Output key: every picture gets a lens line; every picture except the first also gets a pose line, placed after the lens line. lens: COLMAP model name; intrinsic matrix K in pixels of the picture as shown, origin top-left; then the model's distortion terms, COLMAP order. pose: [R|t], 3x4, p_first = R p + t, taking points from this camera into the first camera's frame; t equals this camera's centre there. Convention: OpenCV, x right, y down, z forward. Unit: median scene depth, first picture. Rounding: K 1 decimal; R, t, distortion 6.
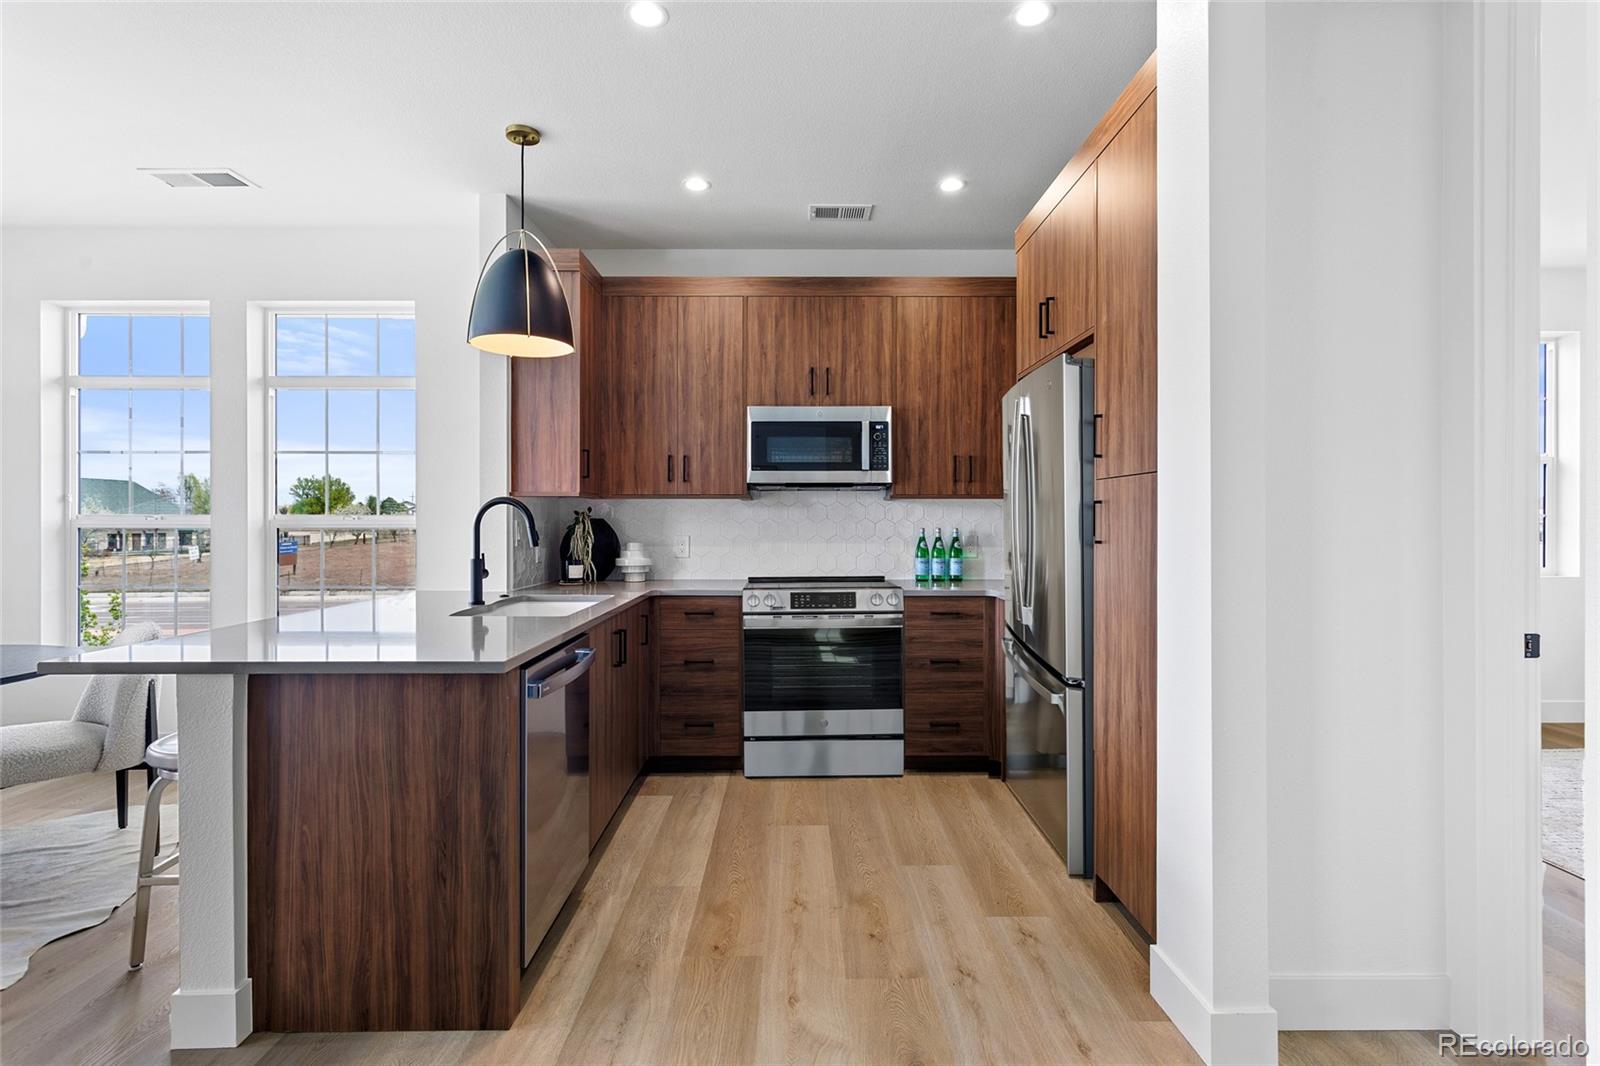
lens RADIAL K [[770.0, 0, 797.5], [0, 770.0, 523.6], [0, 0, 1]] dist [0.000996, 0.000584]
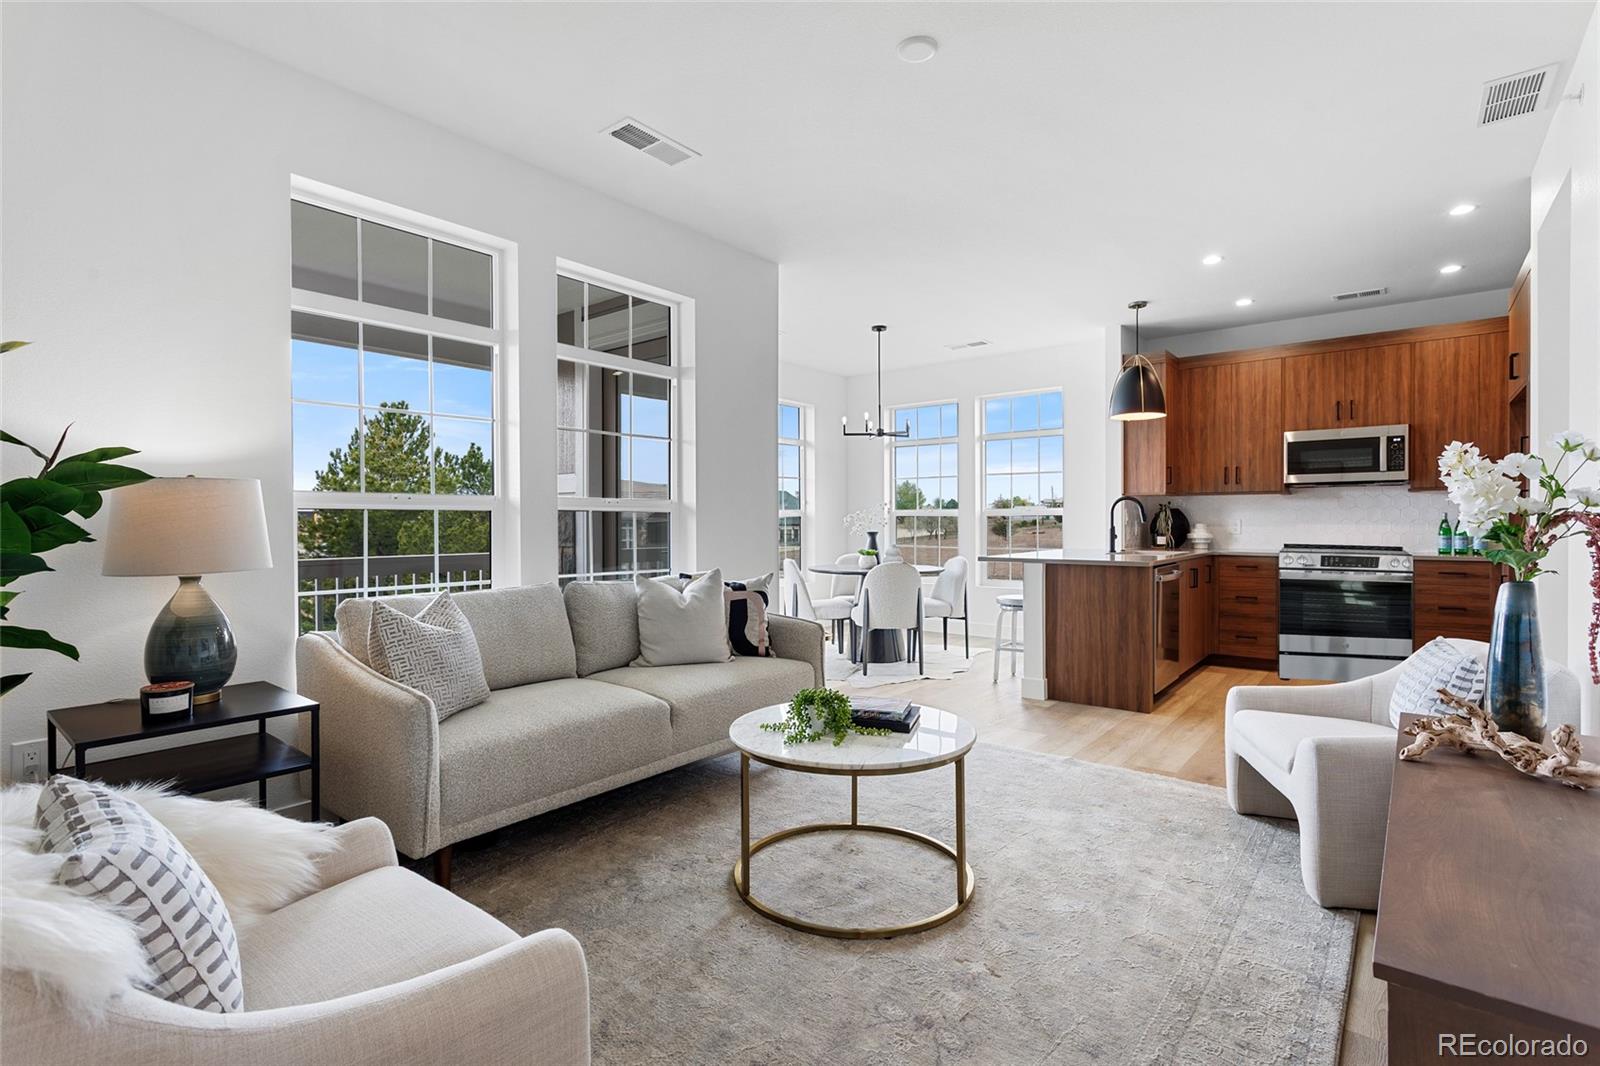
lens RADIAL K [[752.2, 0, 801.8], [0, 752.2, 526.0], [0, 0, 1]] dist [0.000826, 0.000258]
pose [[0.776720, 0.001600, -0.629844, 0.126729], [0.001466, 0.999989, 0.004348, 0.022633], [0.629844, -0.004301, 0.776710, -0.723084]]
